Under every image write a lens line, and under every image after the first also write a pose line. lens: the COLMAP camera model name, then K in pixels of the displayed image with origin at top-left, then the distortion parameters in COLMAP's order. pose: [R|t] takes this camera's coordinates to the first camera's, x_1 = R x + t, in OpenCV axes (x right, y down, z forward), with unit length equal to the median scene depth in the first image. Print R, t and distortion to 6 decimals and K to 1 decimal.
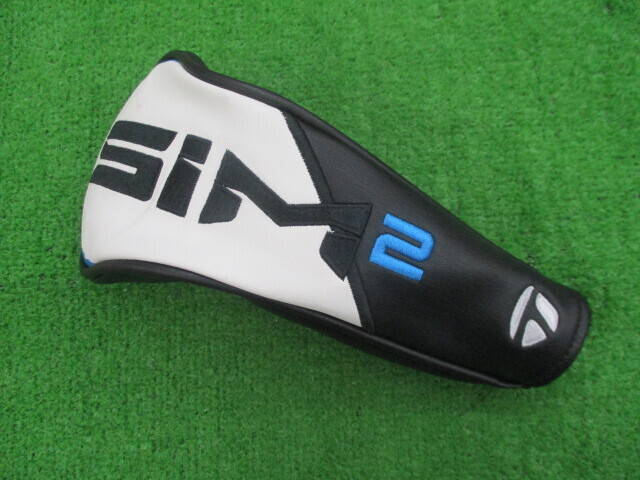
lens RADIAL K [[528.2, 0, 326.1], [0, 528.2, 224.3], [0, 0, 1]] dist [-0.038597, 0.005793]
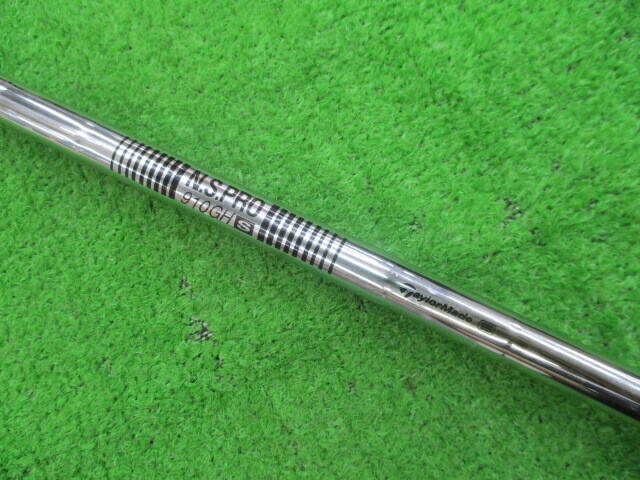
lens RADIAL K [[528.2, 0, 319.2], [0, 528.2, 239.0], [0, 0, 1]] dist [-0.038597, 0.005793]
pose [[0.900309, -0.435234, 0.003920, 0.175185], [0.435119, 0.899778, -0.032721, 0.023603], [0.010715, 0.031165, 0.999457, 0.406575]]
